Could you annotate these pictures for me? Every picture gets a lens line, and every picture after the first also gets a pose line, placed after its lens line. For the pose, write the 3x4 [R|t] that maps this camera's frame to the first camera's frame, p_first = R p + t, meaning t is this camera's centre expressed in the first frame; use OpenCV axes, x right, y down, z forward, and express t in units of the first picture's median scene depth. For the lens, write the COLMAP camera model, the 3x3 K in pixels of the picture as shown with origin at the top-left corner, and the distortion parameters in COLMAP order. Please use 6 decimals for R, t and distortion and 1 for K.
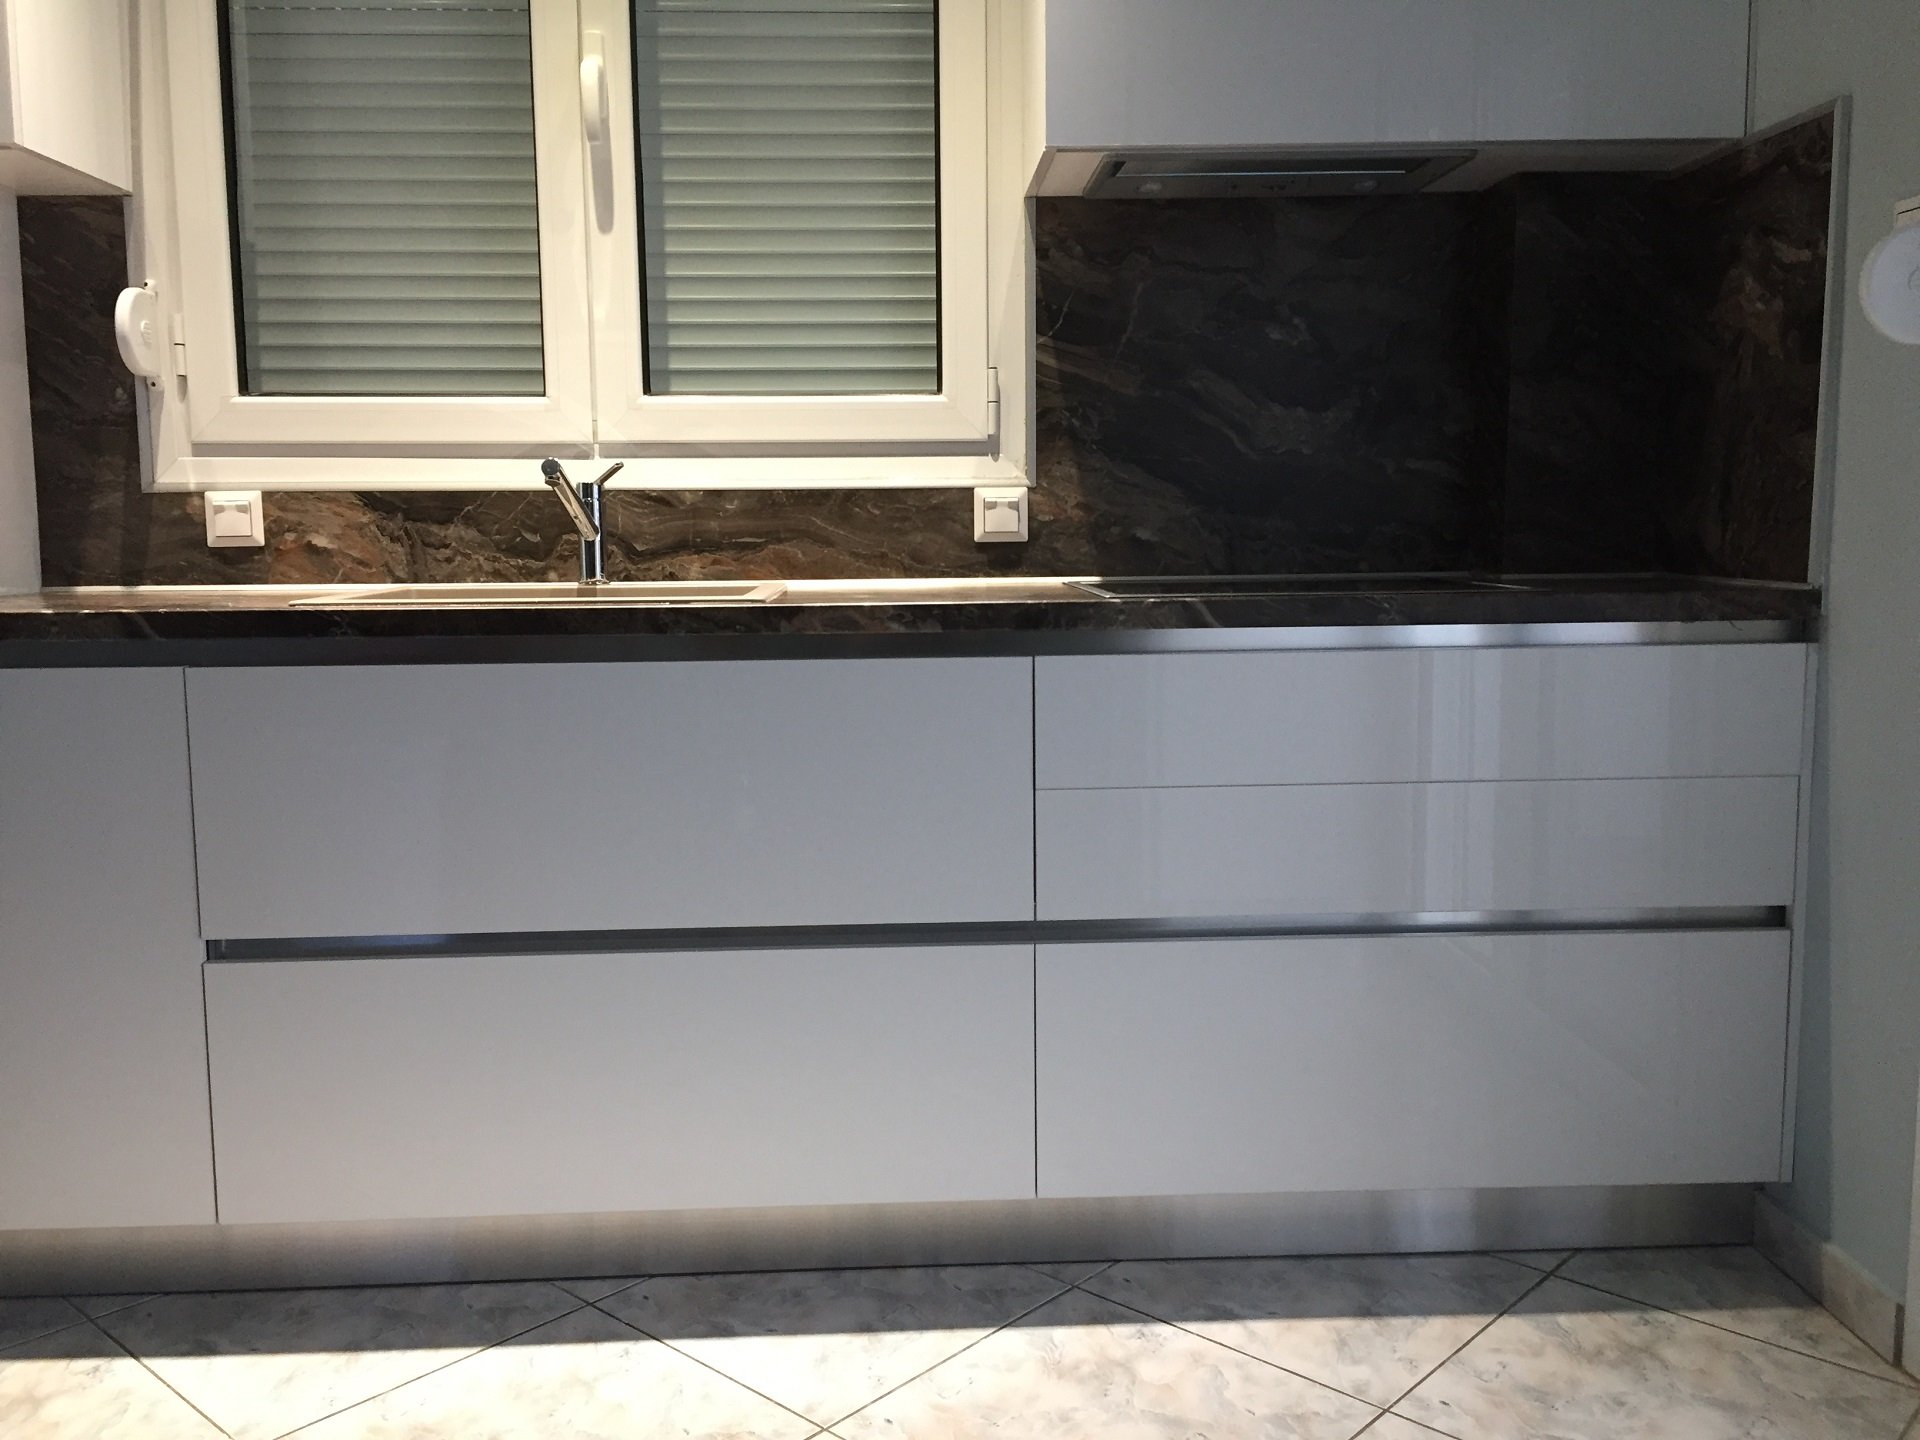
lens RADIAL K [[1652.1, 0, 970.0], [0, 1652.1, 696.9], [0, 0, 1]] dist [0.069168, -0.069944]
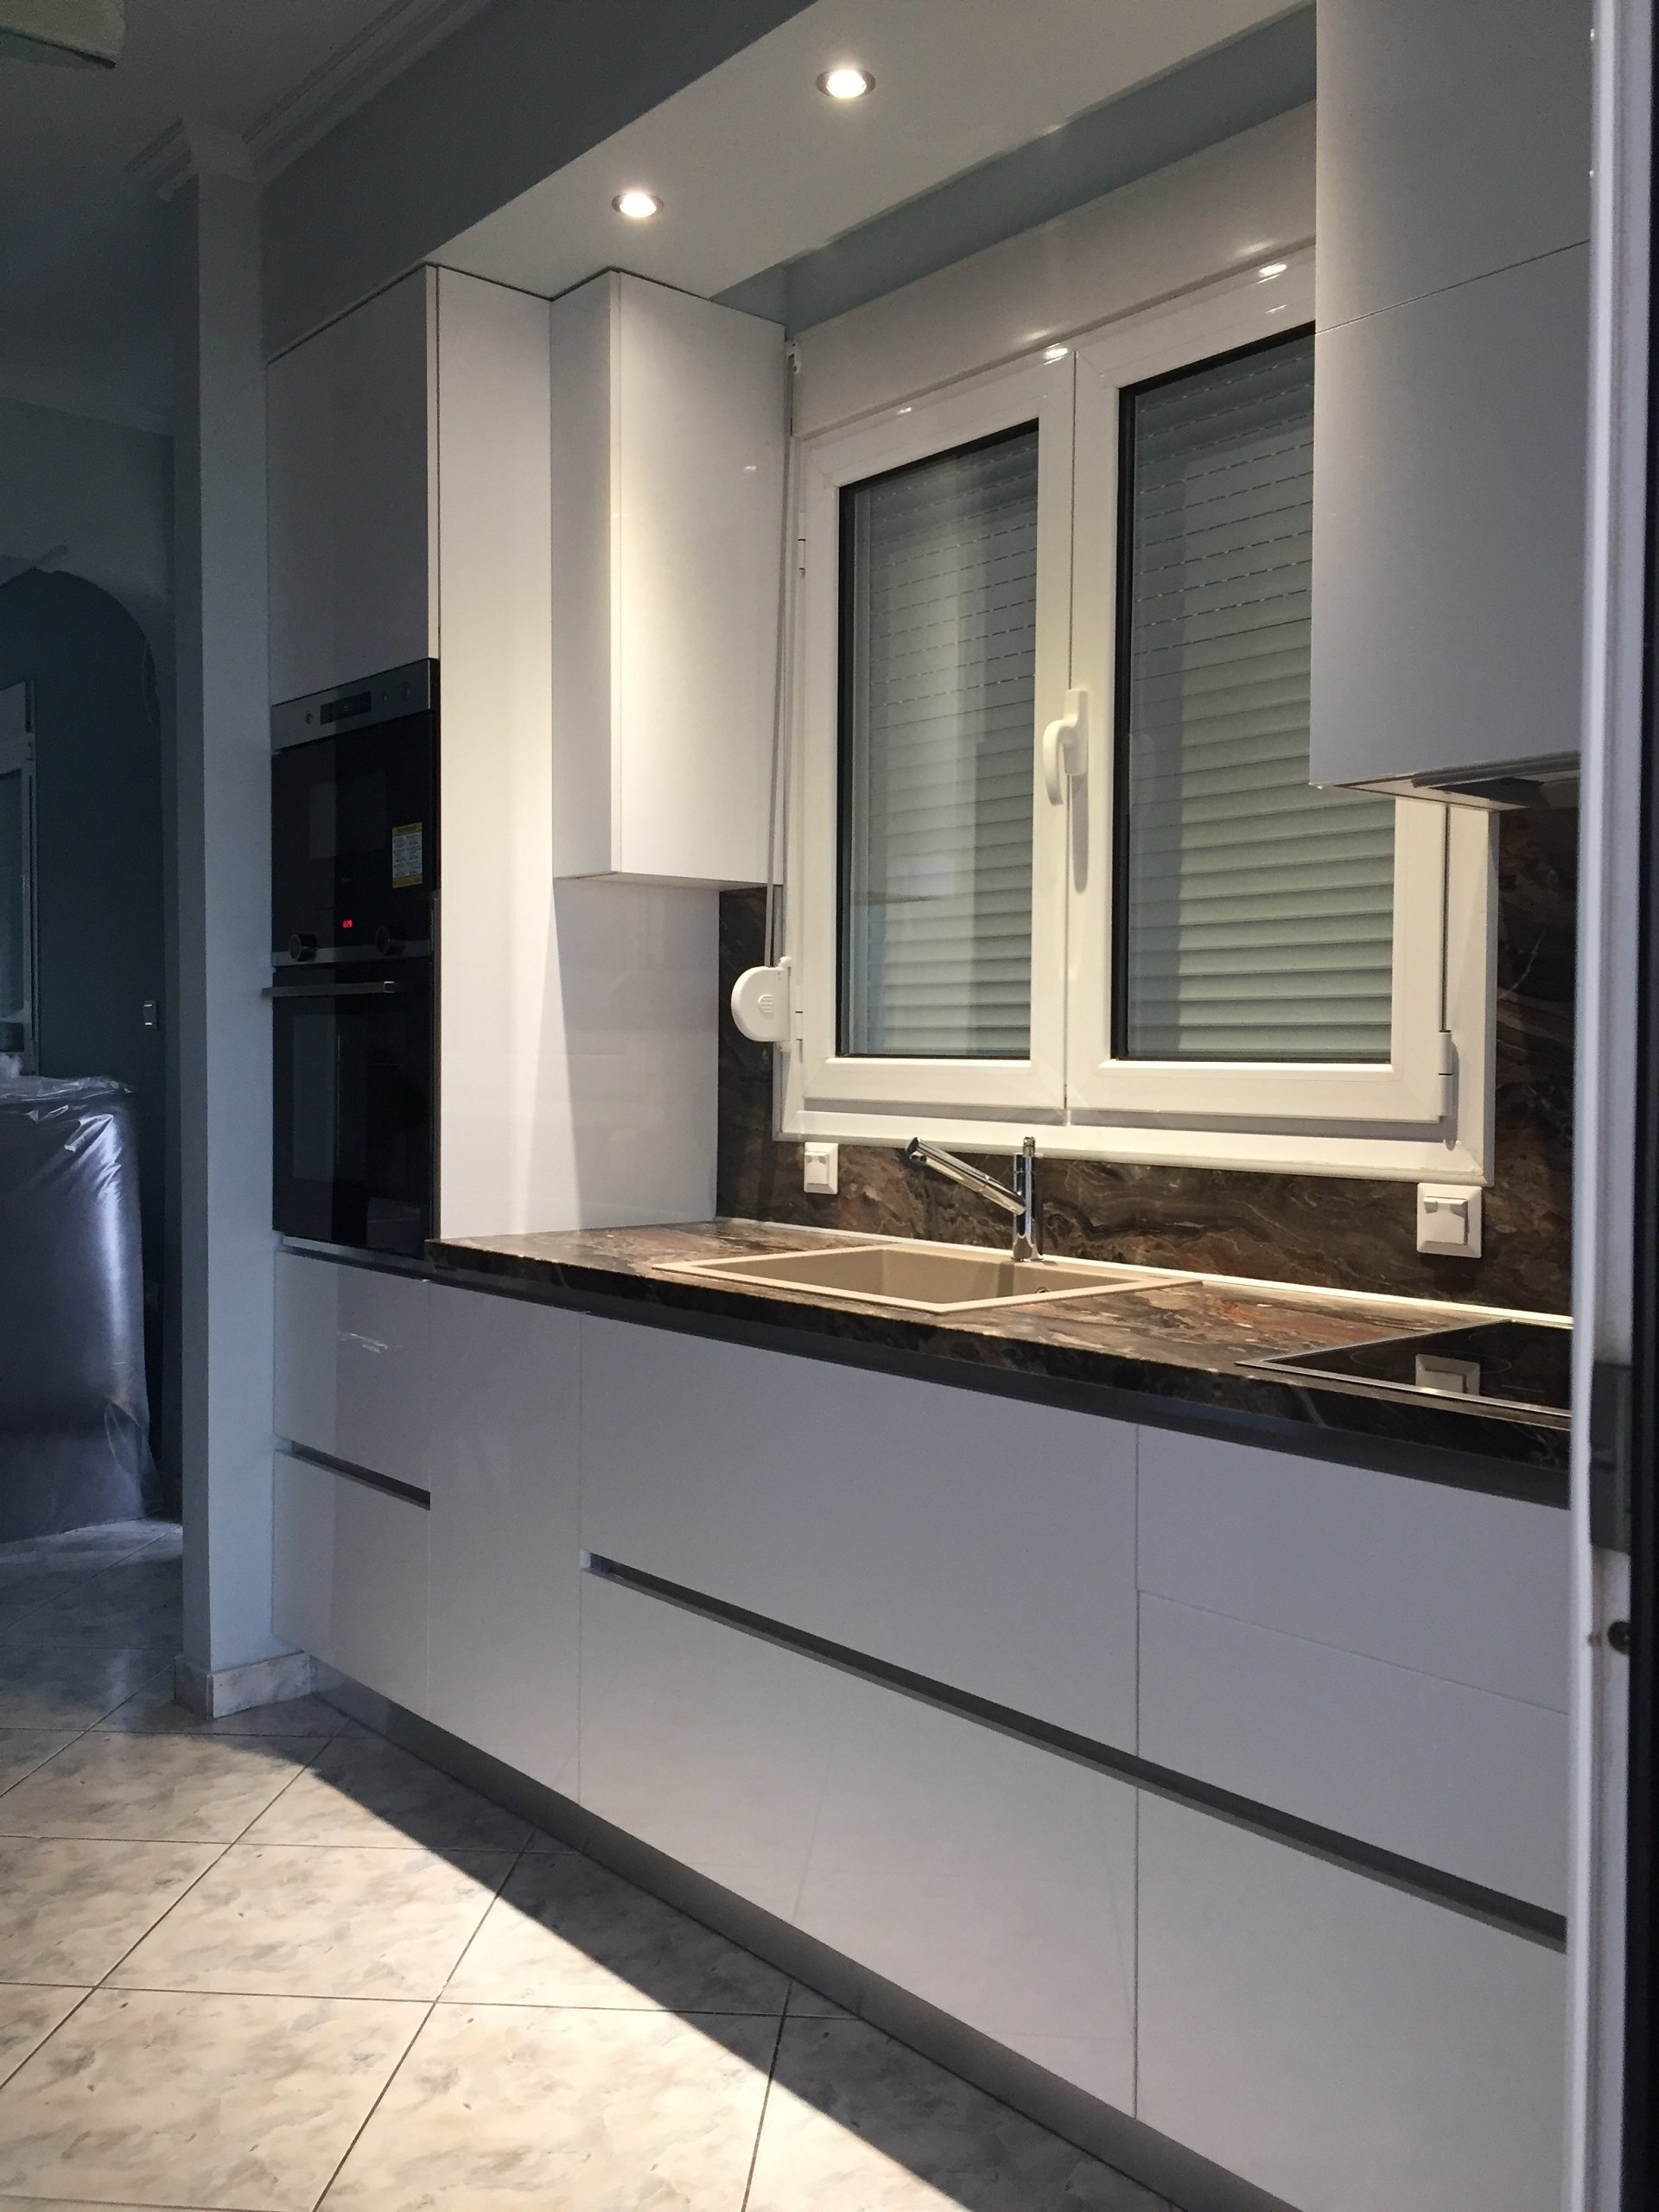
lens RADIAL K [[1903.4, 0, 833.0], [0, 1903.4, 1091.0], [0, 0, 1]] dist [0.069168, -0.069944]
pose [[0.615026, 0.030208, -0.787928, 0.544513], [-0.096381, 0.994653, -0.037098, -0.110418], [0.782594, 0.098758, 0.614649, 0.231039]]
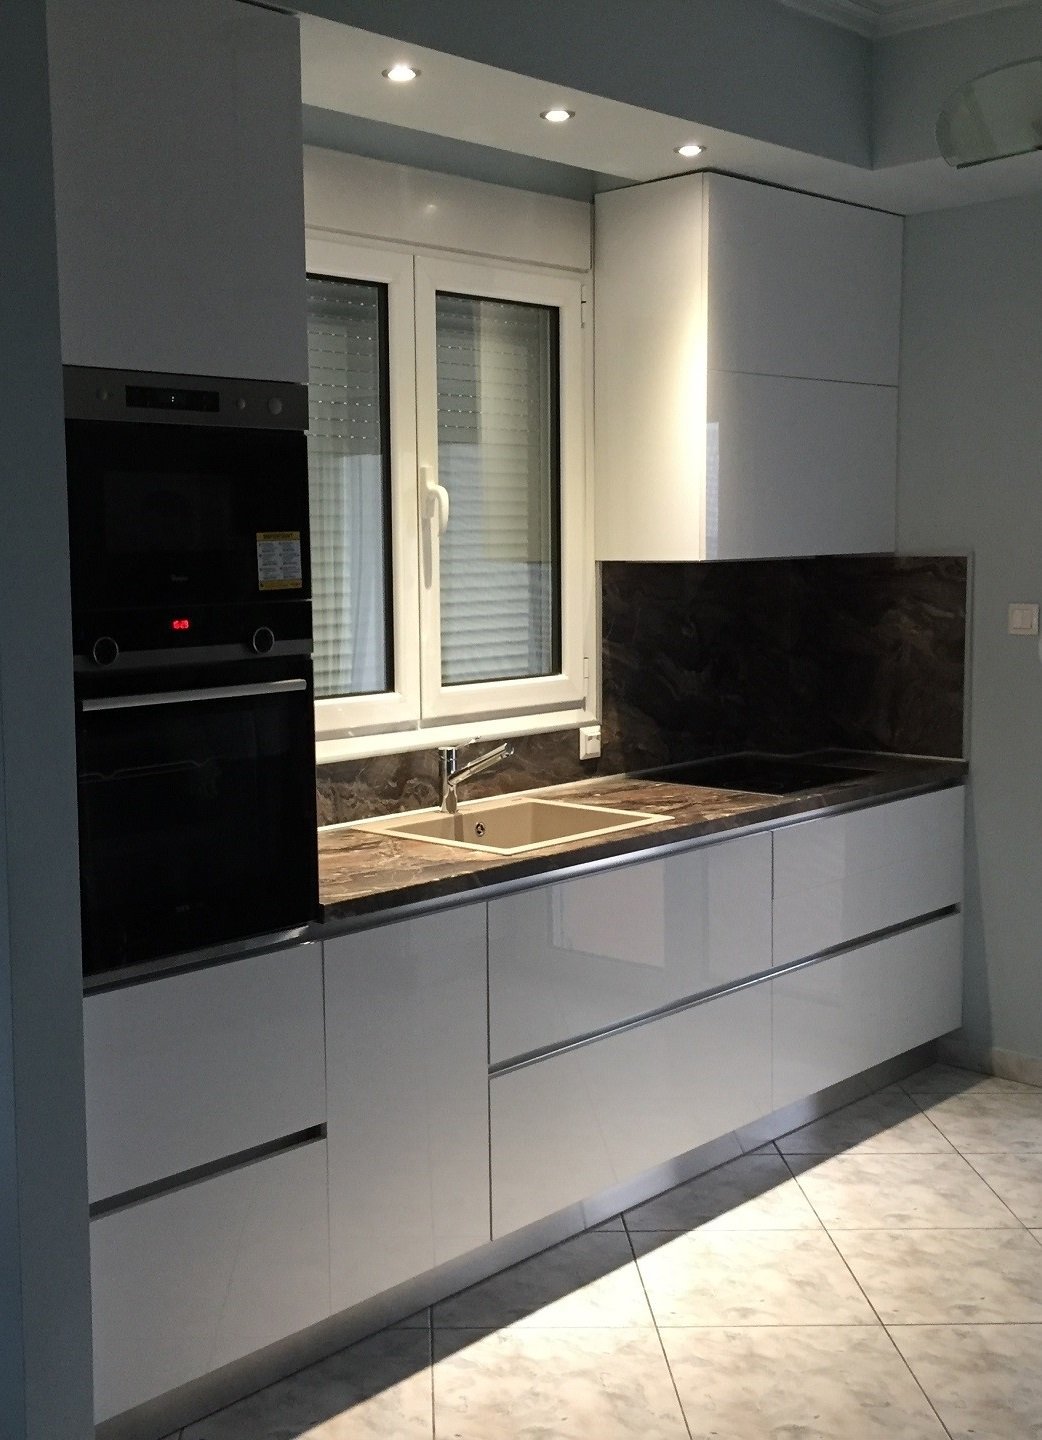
lens RADIAL K [[1629.1, 0, 440.5], [0, 1629.1, 707.2], [0, 0, 1]] dist [0.092781, 0.000000]
pose [[0.731037, -0.068983, 0.678842, -1.244440], [0.081232, 0.996600, 0.013795, -0.184306], [-0.677485, 0.045059, 0.734155, -0.130790]]
